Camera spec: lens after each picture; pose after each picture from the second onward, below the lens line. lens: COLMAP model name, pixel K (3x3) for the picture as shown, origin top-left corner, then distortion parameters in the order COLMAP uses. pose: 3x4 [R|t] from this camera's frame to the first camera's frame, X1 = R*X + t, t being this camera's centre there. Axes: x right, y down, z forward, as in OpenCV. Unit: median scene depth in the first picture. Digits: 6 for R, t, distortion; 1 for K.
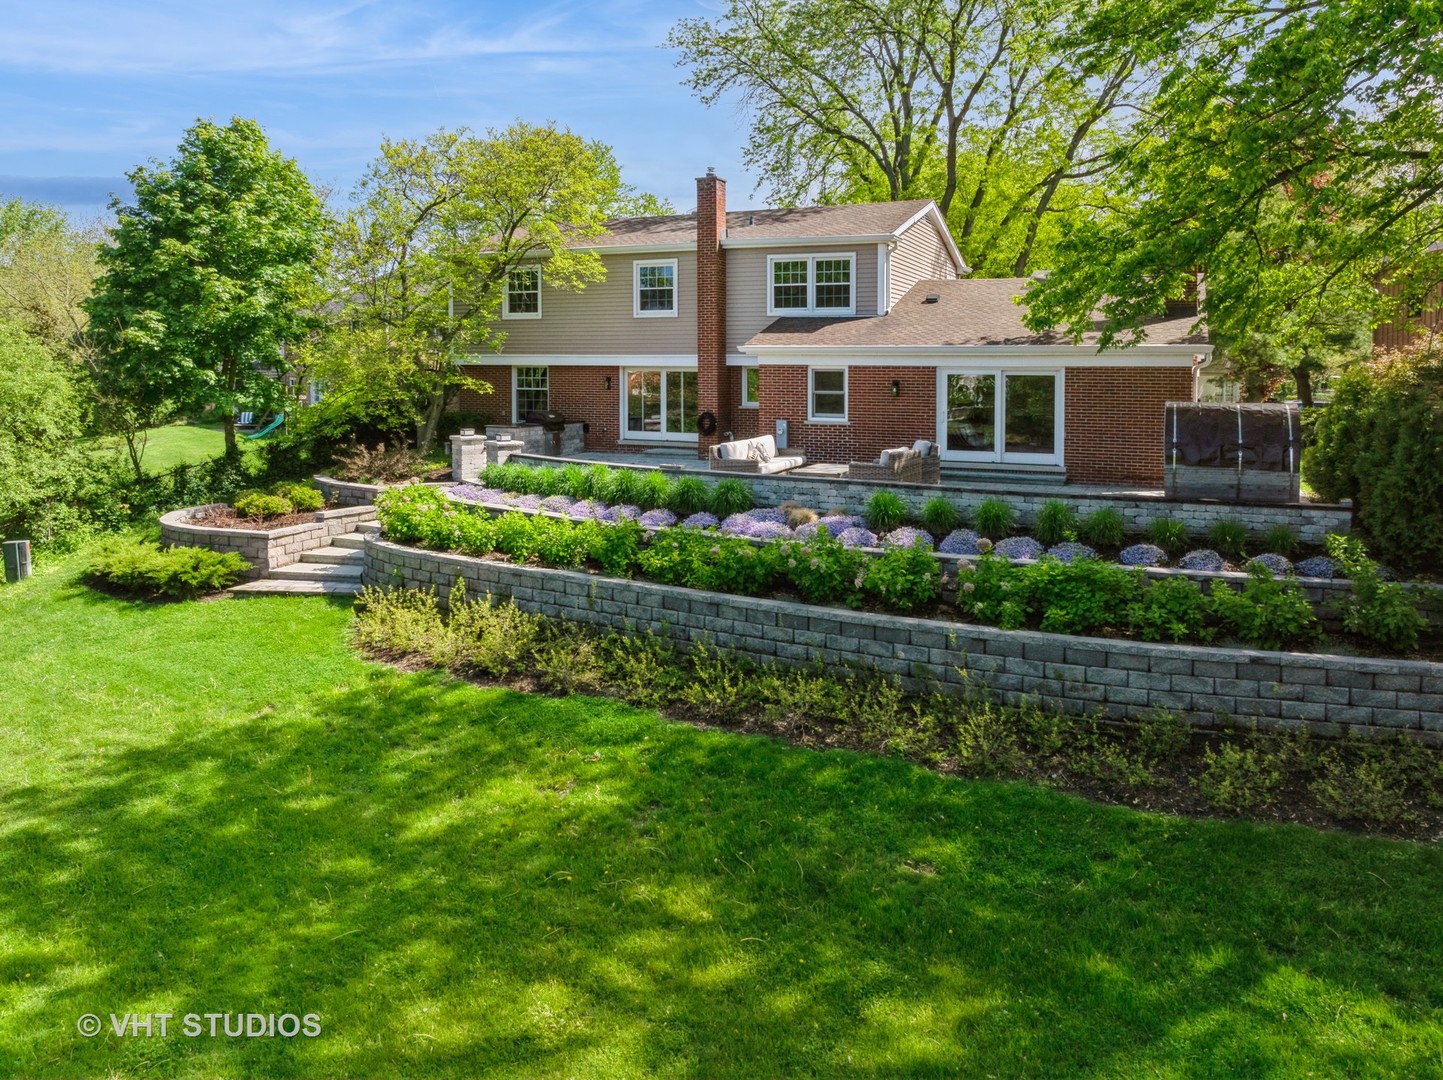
lens RADIAL K [[1104.2, 0, 664.6], [0, 1104.2, 441.9], [0, 0, 1]] dist [-0.010201, -0.004969]
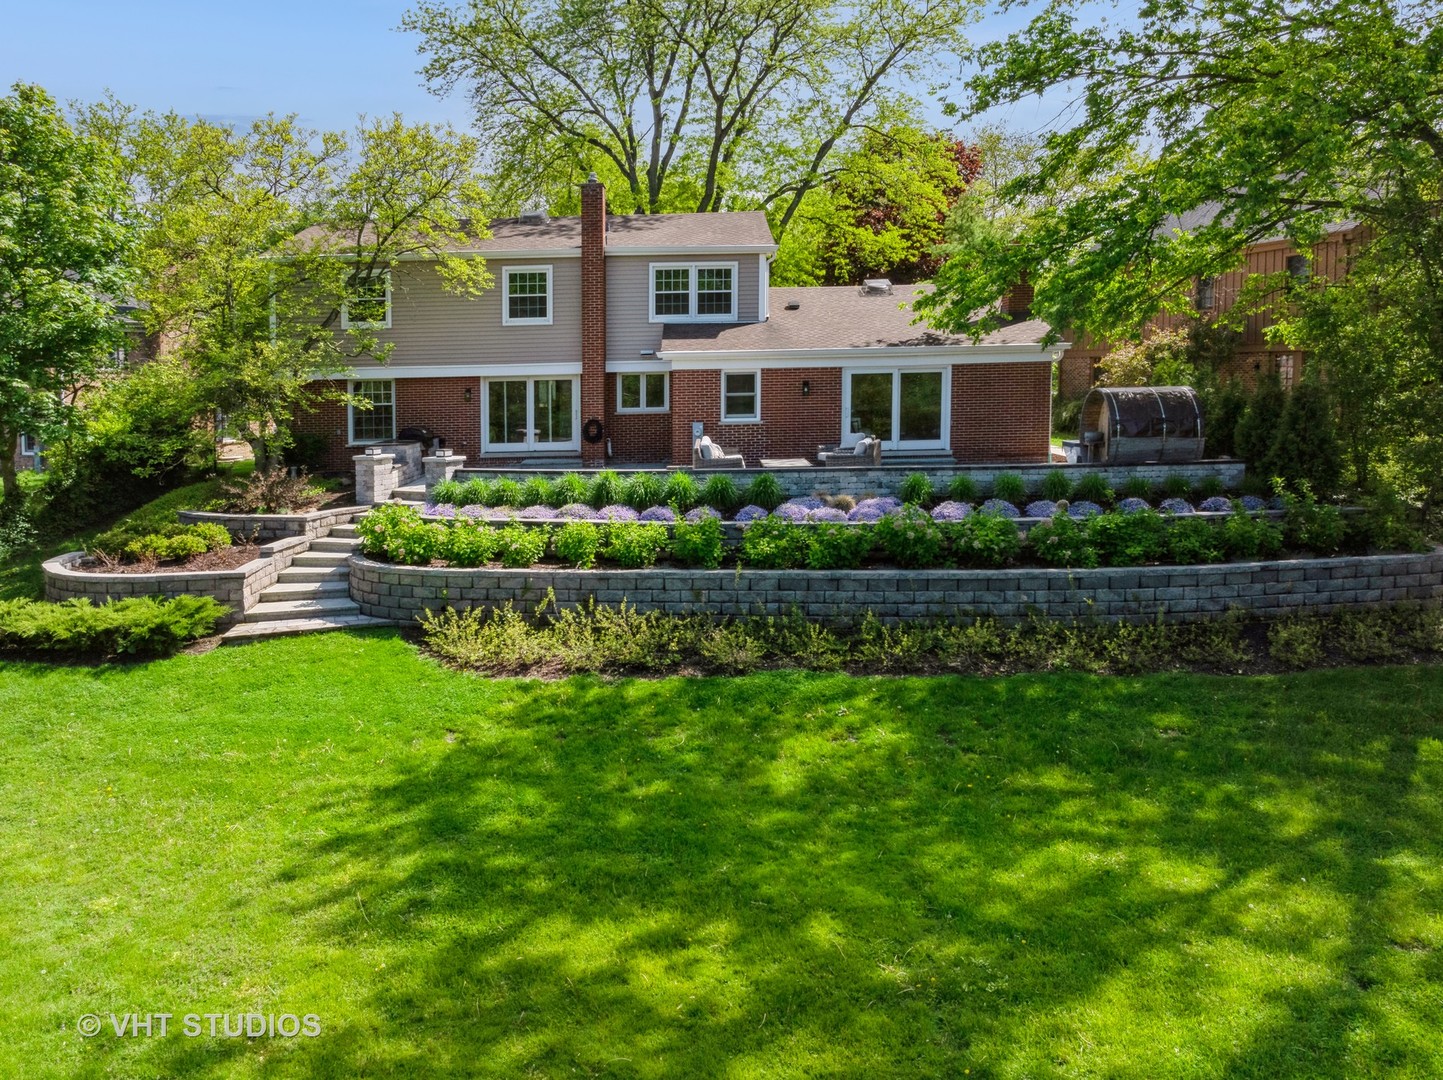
lens RADIAL K [[1156.3, 0, 721.5], [0, 1156.3, 540.0], [0, 0, 1]] dist [-0.006910, -0.005286]
pose [[0.898957, -0.087652, 0.429177, -0.385299], [0.056743, 0.994822, 0.084321, 0.000224], [-0.434345, -0.051448, 0.899276, -0.008449]]
